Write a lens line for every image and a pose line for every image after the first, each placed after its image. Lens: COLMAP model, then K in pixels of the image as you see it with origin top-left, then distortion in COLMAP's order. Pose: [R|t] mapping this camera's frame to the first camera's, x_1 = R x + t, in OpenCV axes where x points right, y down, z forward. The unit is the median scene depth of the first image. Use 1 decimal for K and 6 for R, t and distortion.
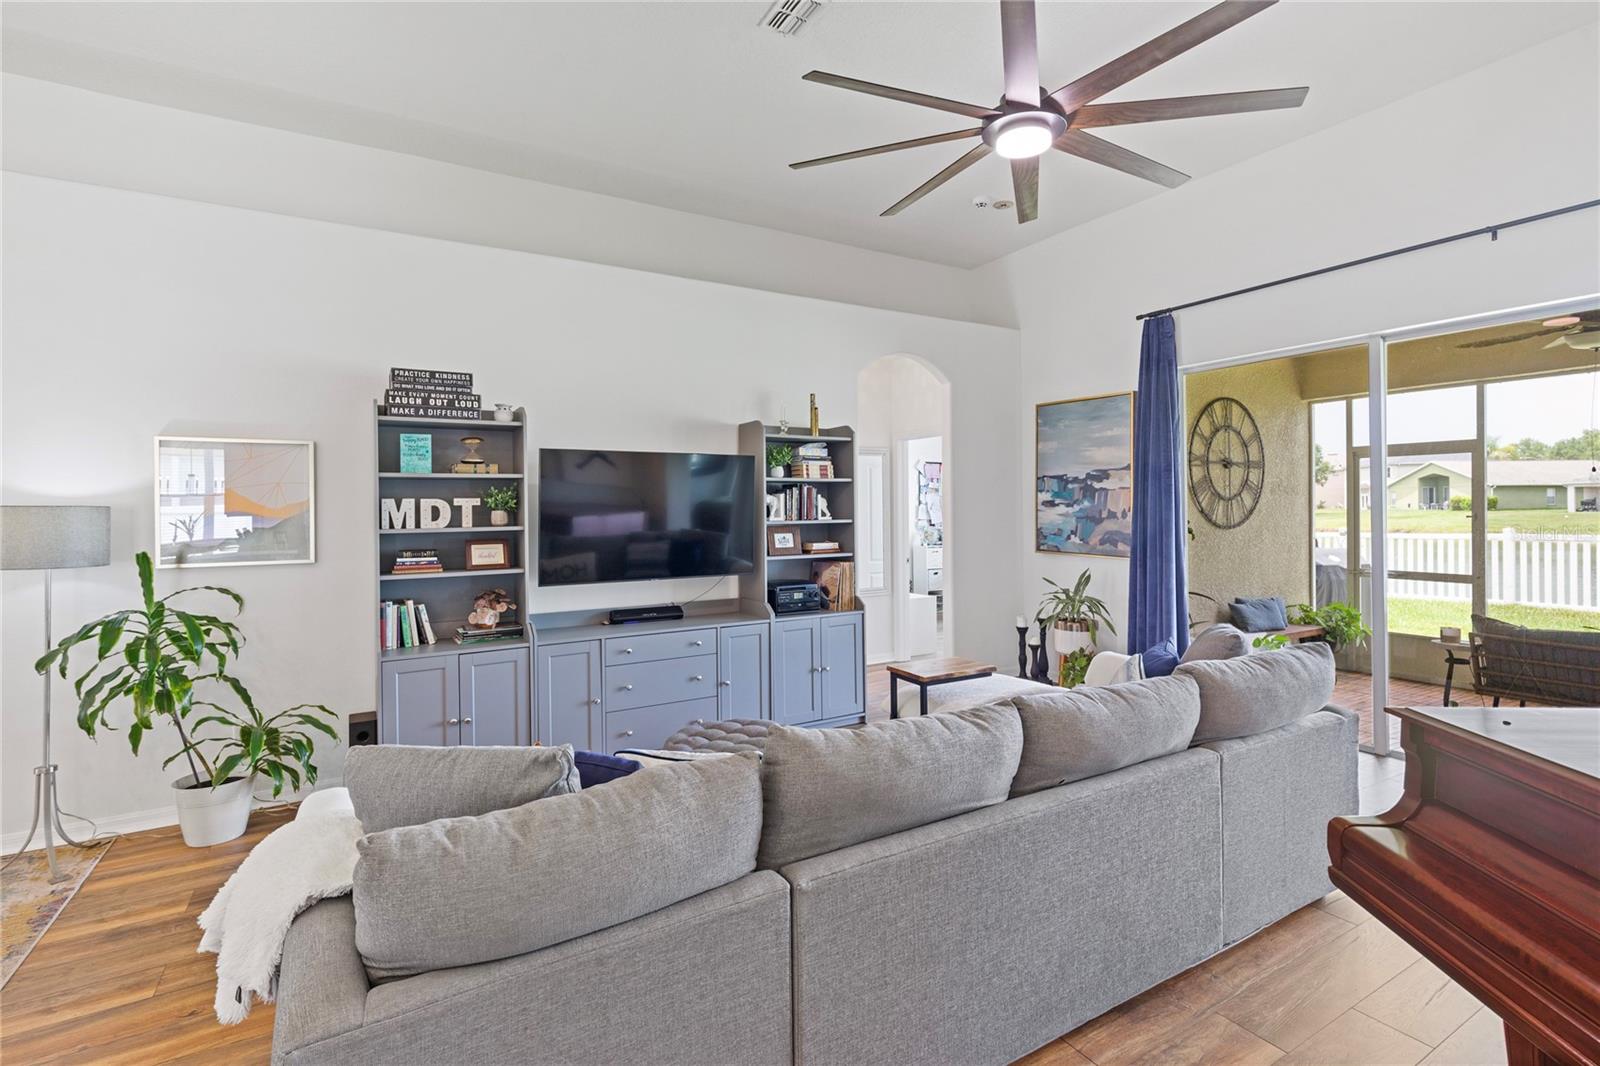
lens RADIAL K [[737.8, 0, 810.7], [0, 737.8, 505.8], [0, 0, 1]] dist [0.000149, 0.000698]
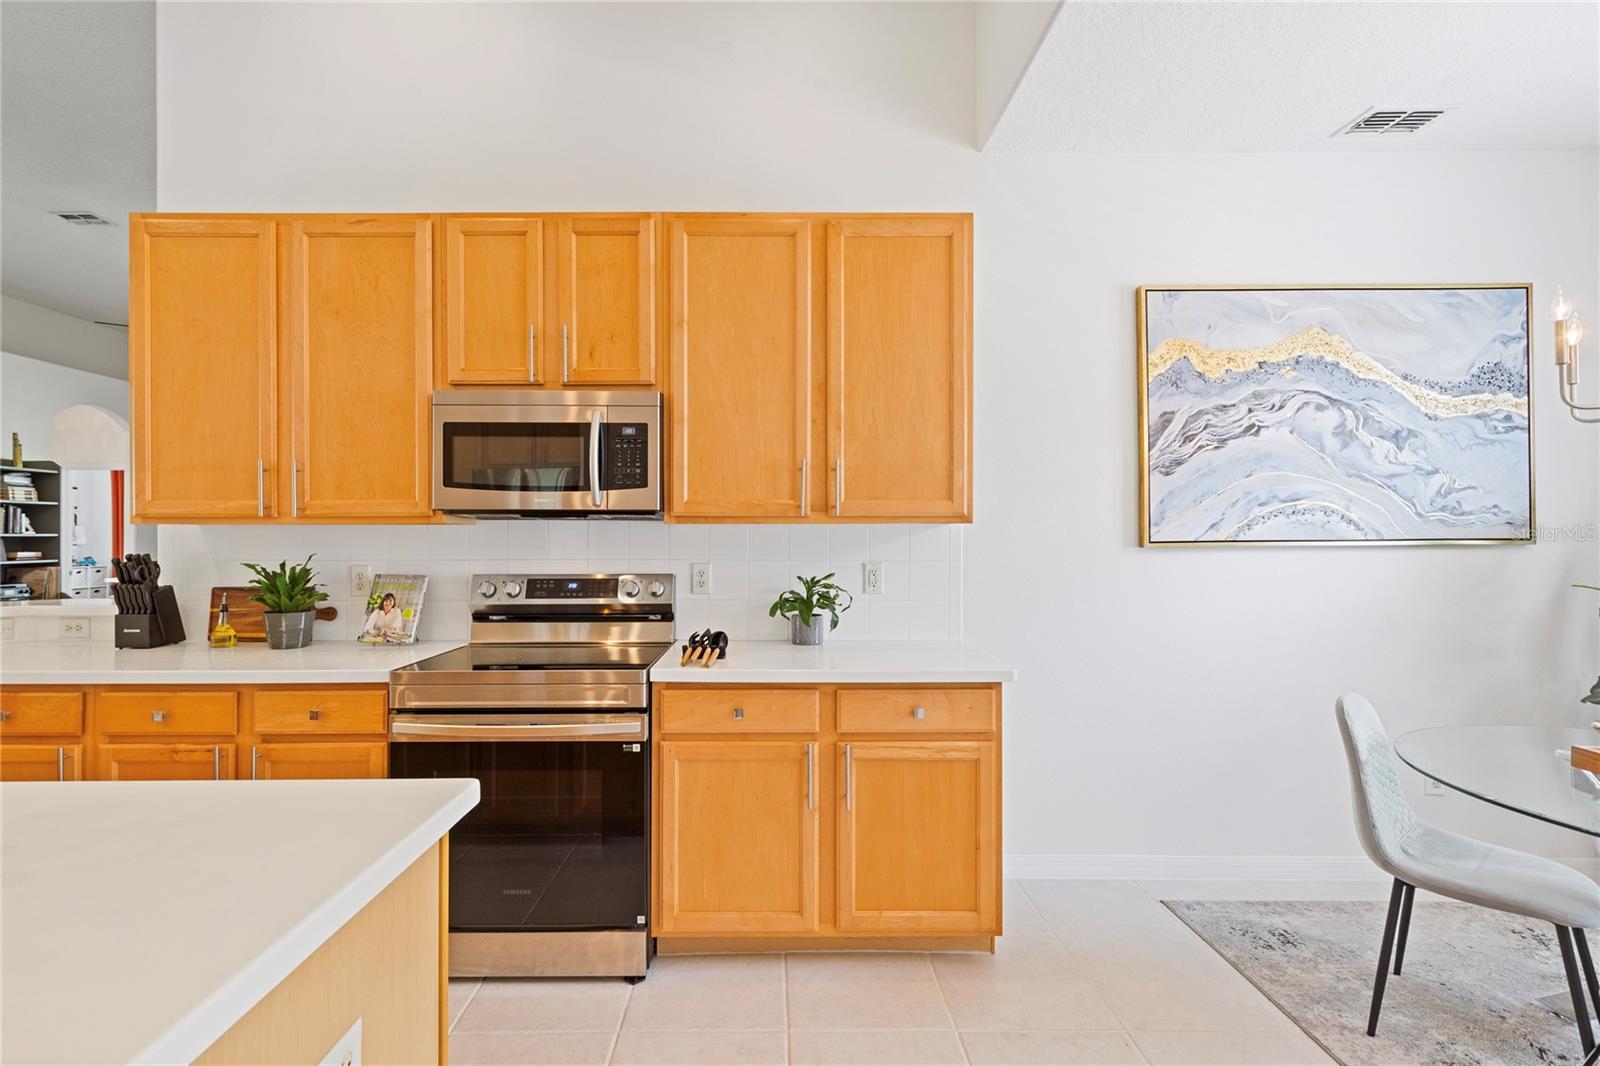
lens RADIAL K [[831.7, 0, 799.9], [0, 831.7, 519.4], [0, 0, 1]] dist [-0.001933, -0.000501]
pose [[0.532532, 0.022089, 0.846121, -0.386549], [-0.000574, 0.999669, -0.025737, 0.023978], [-0.846409, 0.013221, 0.532368, -0.704617]]
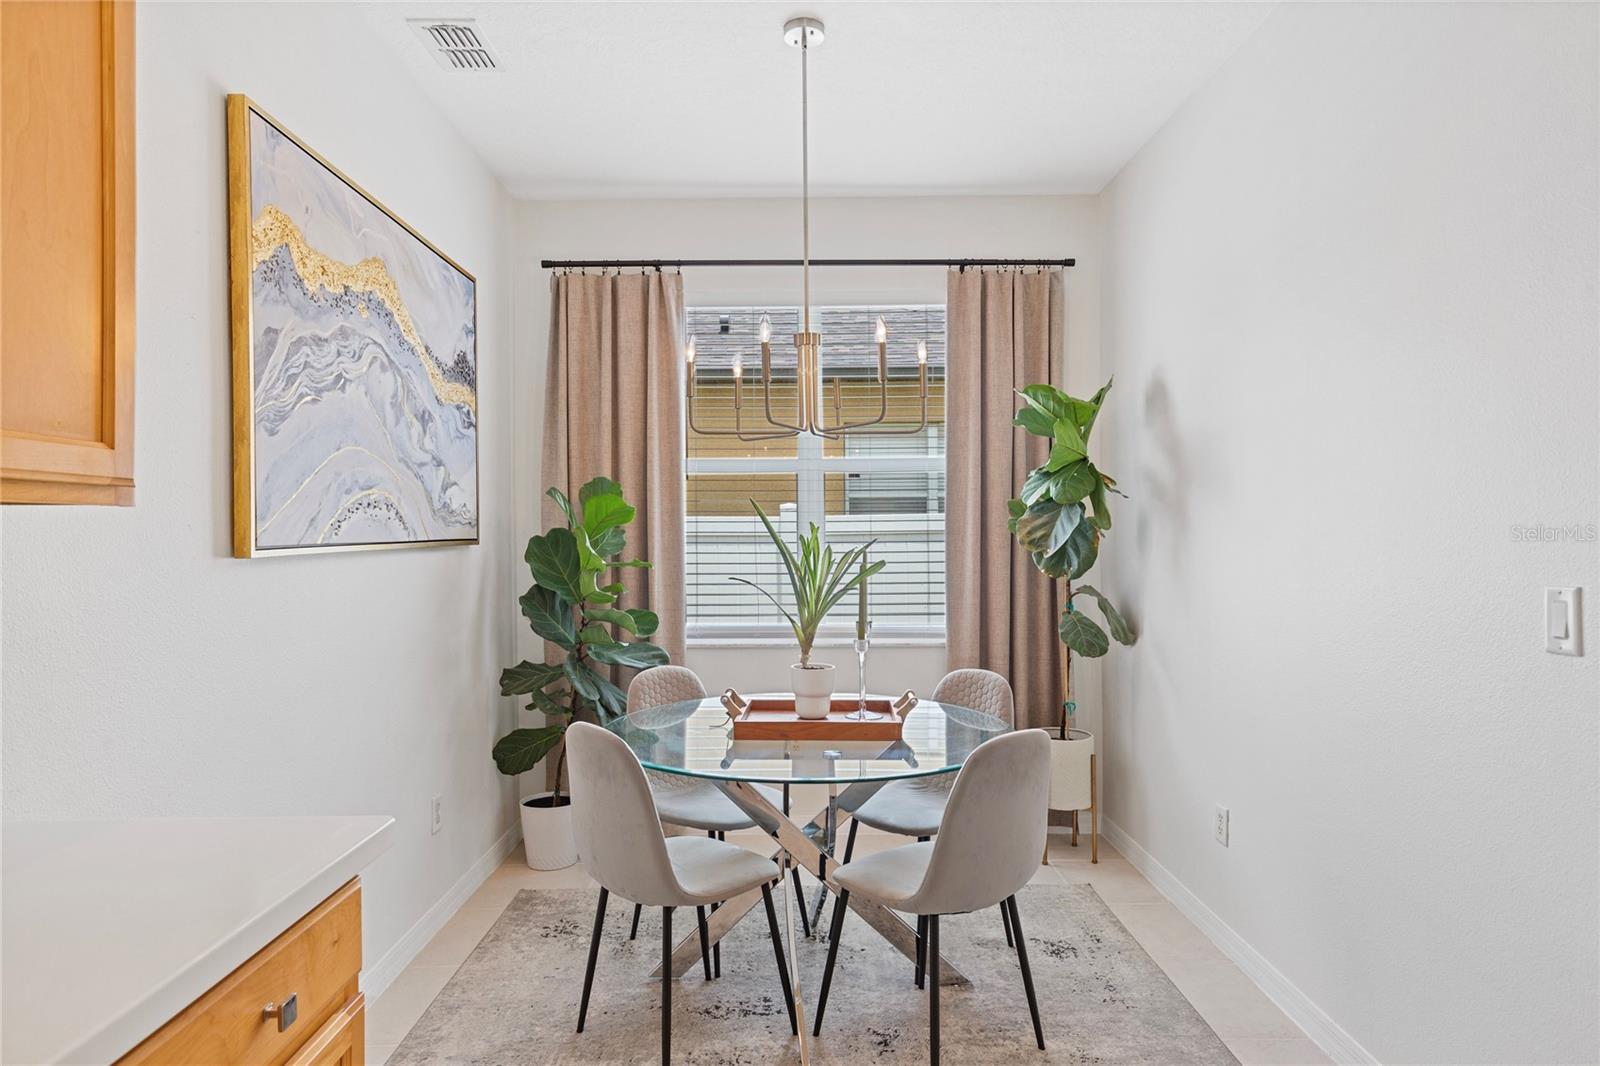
lens RADIAL K [[932.1, 0, 795.8], [0, 932.1, 529.3], [0, 0, 1]] dist [-0.003354, -0.000963]
pose [[-0.846964, 0.020239, 0.531265, -0.165957], [0.019545, 0.999785, -0.006928, 0.024026], [-0.531291, 0.004515, -0.847178, -0.425645]]
